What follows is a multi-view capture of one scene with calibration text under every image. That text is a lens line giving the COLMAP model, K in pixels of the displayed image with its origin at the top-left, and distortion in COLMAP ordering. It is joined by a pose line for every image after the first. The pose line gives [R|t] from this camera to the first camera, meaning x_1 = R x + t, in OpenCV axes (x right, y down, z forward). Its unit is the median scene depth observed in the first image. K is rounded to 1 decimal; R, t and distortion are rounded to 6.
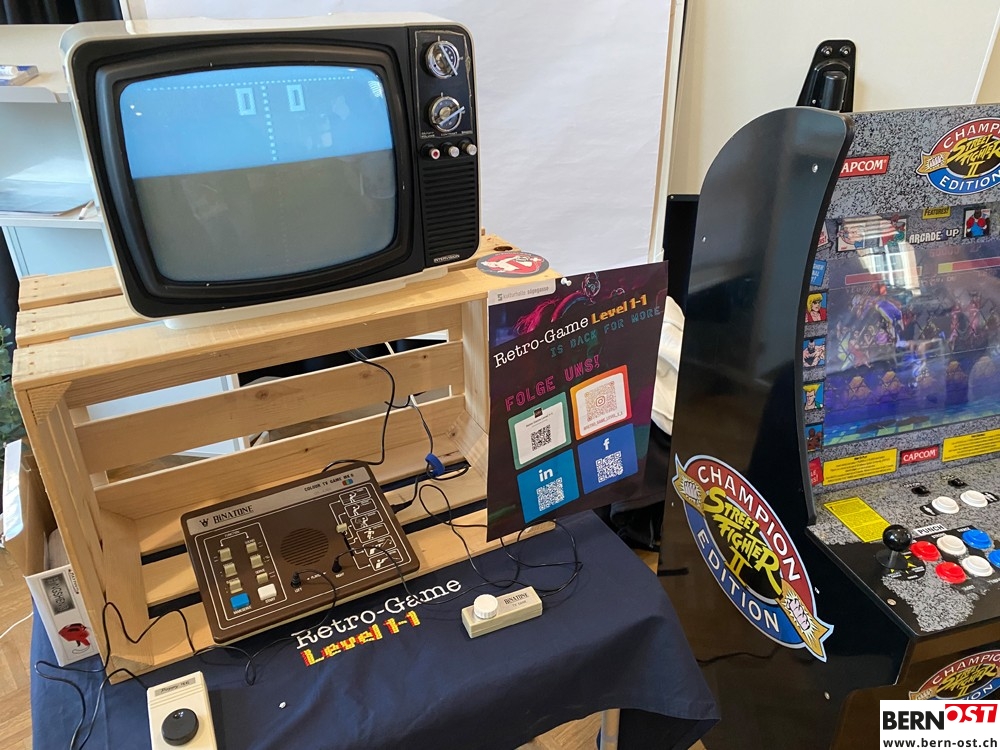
lens RADIAL K [[768.2, 0, 496.5], [0, 768.2, 378.5], [0, 0, 1]] dist [0.036852, 0.000190]
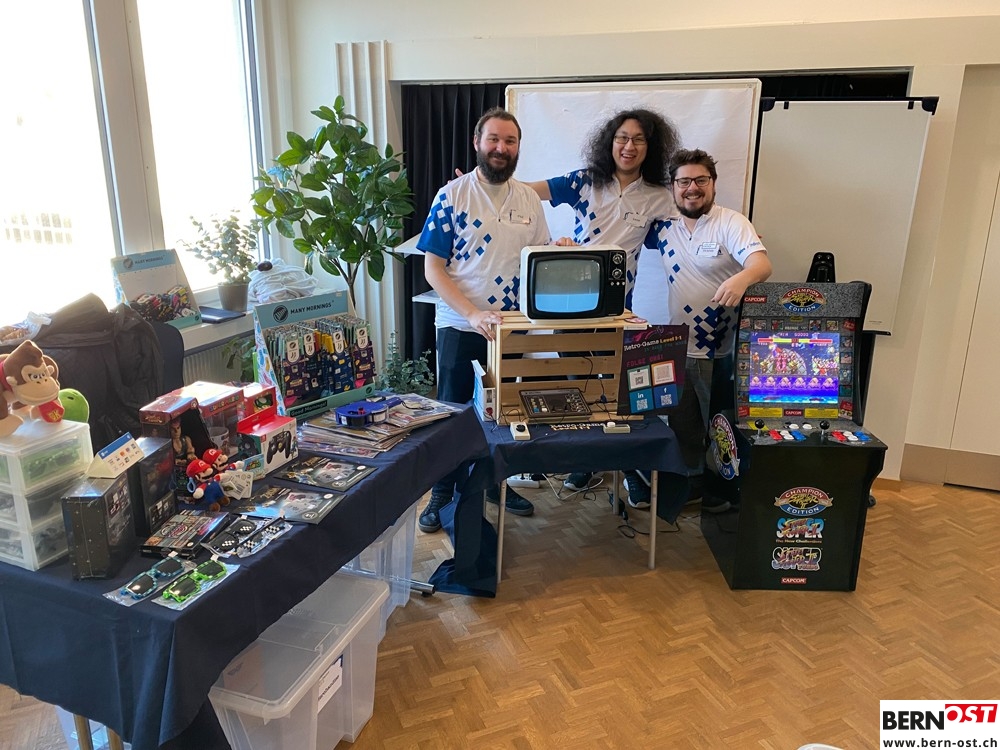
lens RADIAL K [[768.2, 0, 498.8], [0, 768.2, 371.0], [0, 0, 1]] dist [0.036852, 0.000190]
pose [[0.951747, 0.104746, -0.288453, 0.401258], [-0.158526, 0.972634, -0.169862, 0.642409], [0.262767, 0.207393, 0.942306, -1.959340]]
